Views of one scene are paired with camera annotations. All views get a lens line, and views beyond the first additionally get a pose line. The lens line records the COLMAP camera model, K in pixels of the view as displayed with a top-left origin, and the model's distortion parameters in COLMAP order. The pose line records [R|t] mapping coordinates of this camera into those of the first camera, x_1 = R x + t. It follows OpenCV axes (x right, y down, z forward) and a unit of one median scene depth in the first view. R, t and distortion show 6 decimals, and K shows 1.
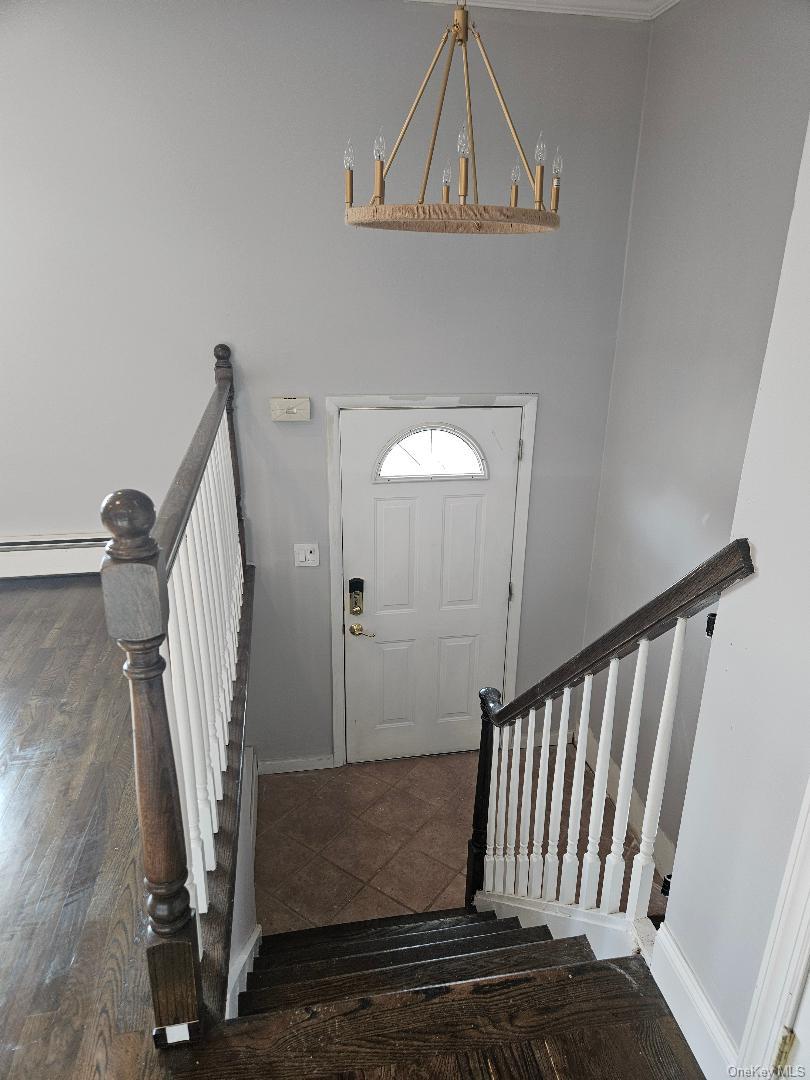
lens RADIAL K [[724.3, 0, 408.7], [0, 724.3, 543.8], [0, 0, 1]] dist [0.072431, -0.052542]
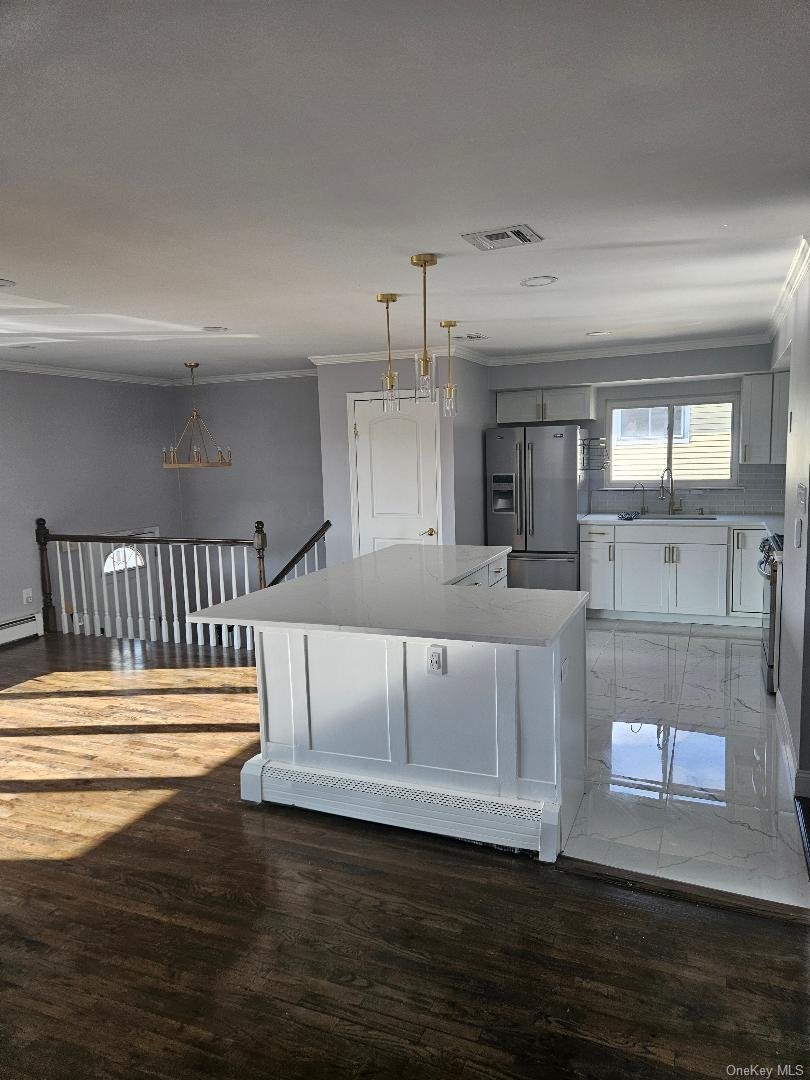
lens RADIAL K [[724.3, 0, 407.7], [0, 724.3, 540.5], [0, 0, 1]] dist [0.072431, -0.052542]
pose [[0.551129, -0.142557, 0.822152, -1.389439], [0.324192, 0.944474, -0.053555, 0.231115], [-0.768867, 0.296051, 0.566743, -0.950260]]
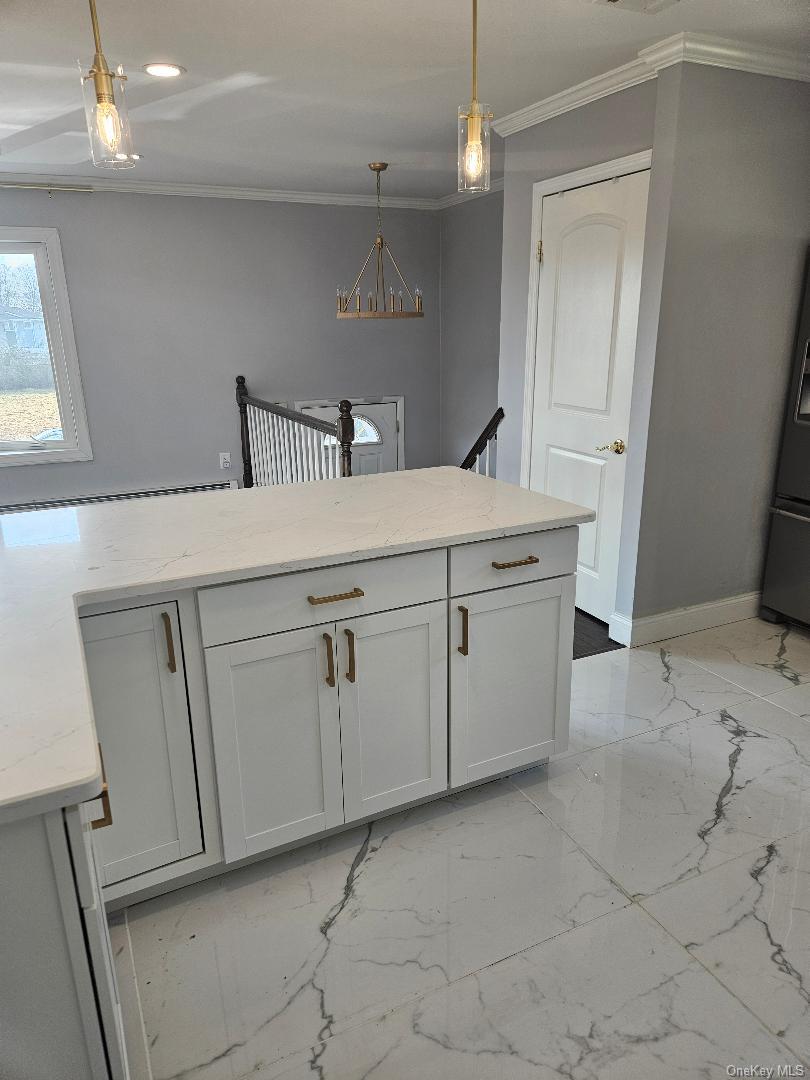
lens RADIAL K [[724.3, 0, 402.3], [0, 724.3, 544.7], [0, 0, 1]] dist [0.072431, -0.052542]
pose [[0.964797, -0.109600, 0.239072, -0.344197], [0.121838, 0.991861, -0.036983, 0.265794], [-0.233073, 0.064809, 0.970297, -0.846595]]
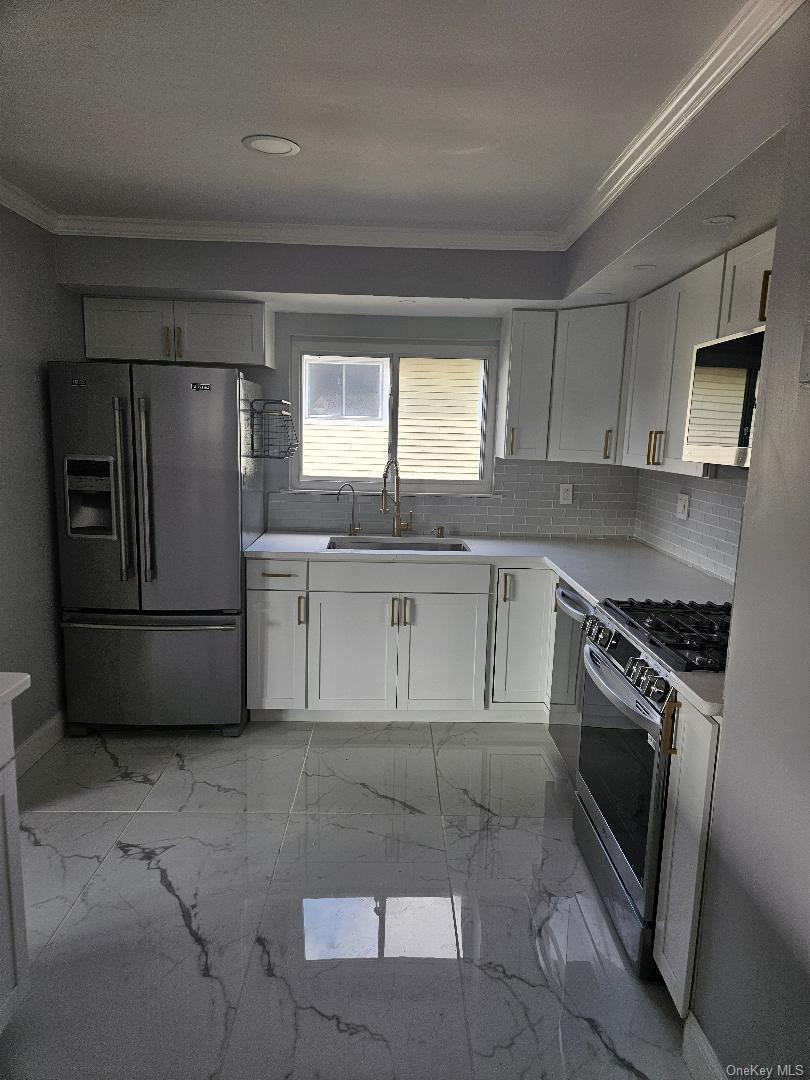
lens RADIAL K [[724.3, 0, 400.4], [0, 724.3, 546.0], [0, 0, 1]] dist [0.072431, -0.052542]
pose [[0.175672, -0.173985, 0.968952, -0.474611], [0.315883, 0.942176, 0.111907, 0.170278], [-0.932393, 0.286416, 0.220473, -0.649063]]
